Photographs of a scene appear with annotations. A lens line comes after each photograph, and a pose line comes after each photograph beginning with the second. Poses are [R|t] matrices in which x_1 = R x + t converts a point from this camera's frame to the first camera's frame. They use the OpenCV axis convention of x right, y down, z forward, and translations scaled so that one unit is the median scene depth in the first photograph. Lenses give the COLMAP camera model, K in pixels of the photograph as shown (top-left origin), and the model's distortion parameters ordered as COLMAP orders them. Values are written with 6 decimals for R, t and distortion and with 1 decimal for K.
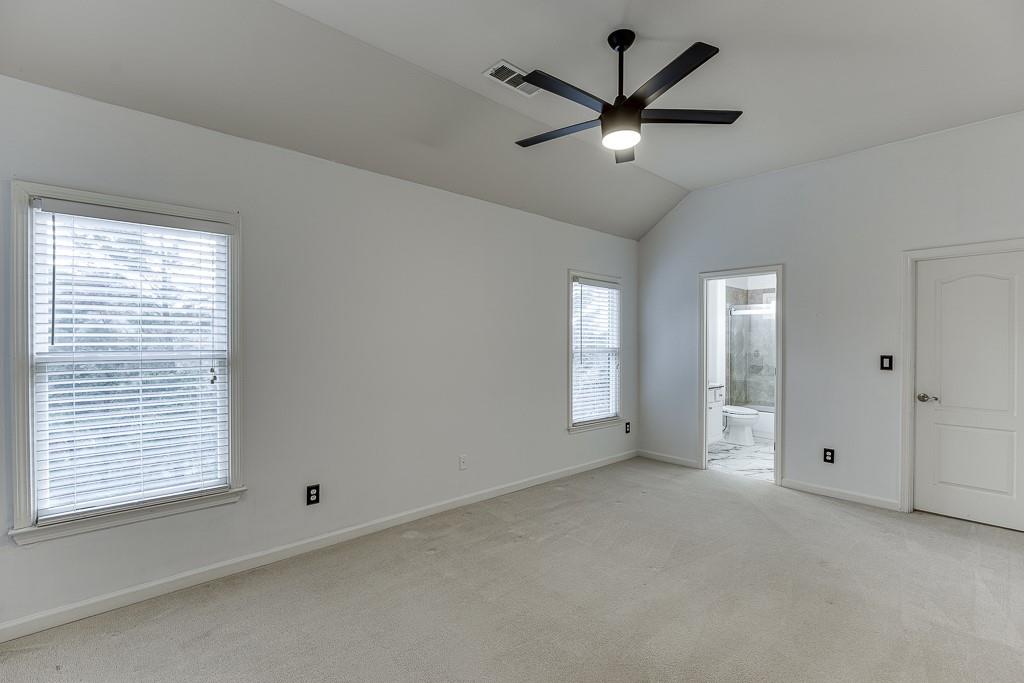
lens RADIAL K [[471.8, 0, 512.4], [0, 471.8, 346.6], [0, 0, 1]] dist [-0.001346, -0.000150]
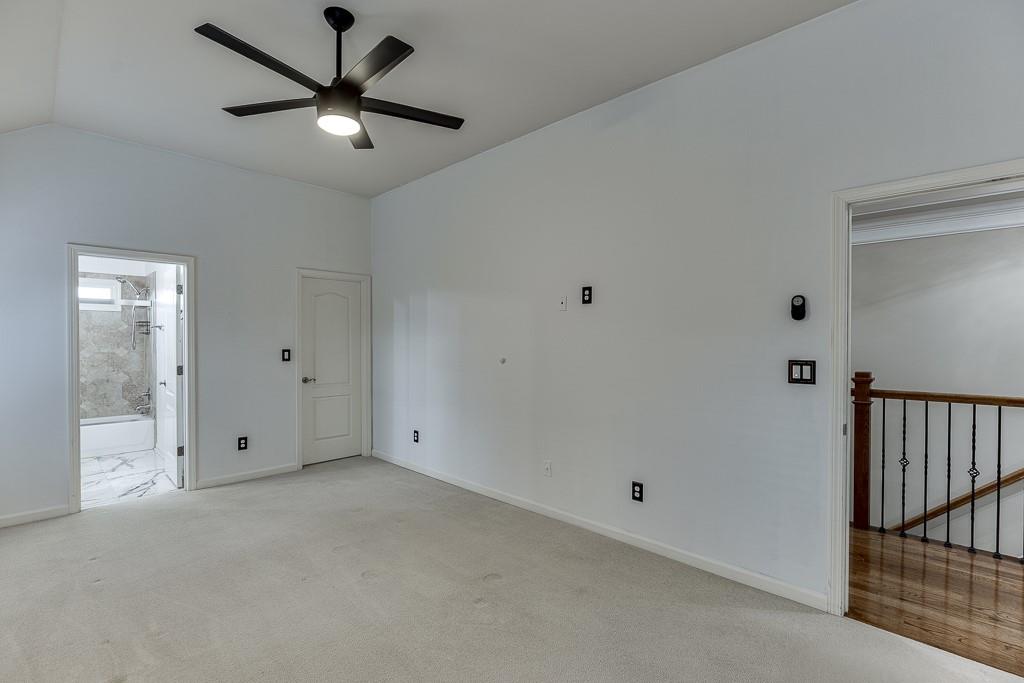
lens RADIAL K [[471.8, 0, 512.4], [0, 471.8, 346.6], [0, 0, 1]] dist [-0.001346, -0.000150]
pose [[-0.069226, -0.016515, 0.997464, -0.412267], [0.009428, 0.999807, 0.017208, -0.003507], [-0.997556, 0.010595, -0.069057, 0.415642]]
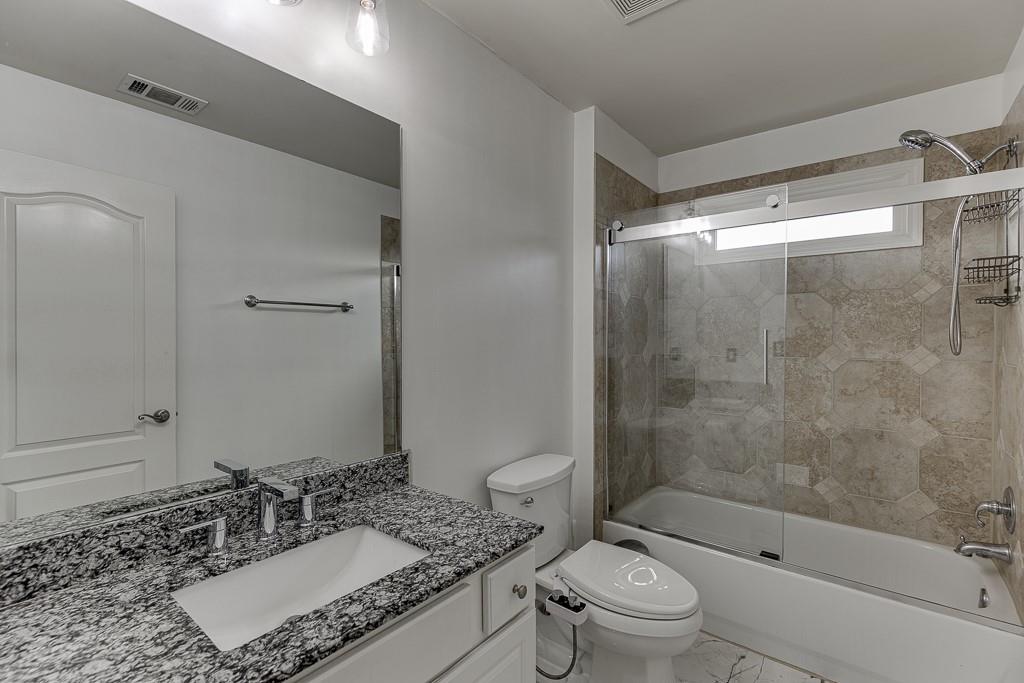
lens RADIAL K [[458.1, 0, 518.9], [0, 458.1, 343.5], [0, 0, 1]] dist [0.001959, 0.000379]
pose [[0.986288, 0.000684, 0.165034, 0.520094], [-0.000540, 0.999999, -0.000918, 0.007774], [-0.165035, 0.000816, 0.986287, 1.039005]]
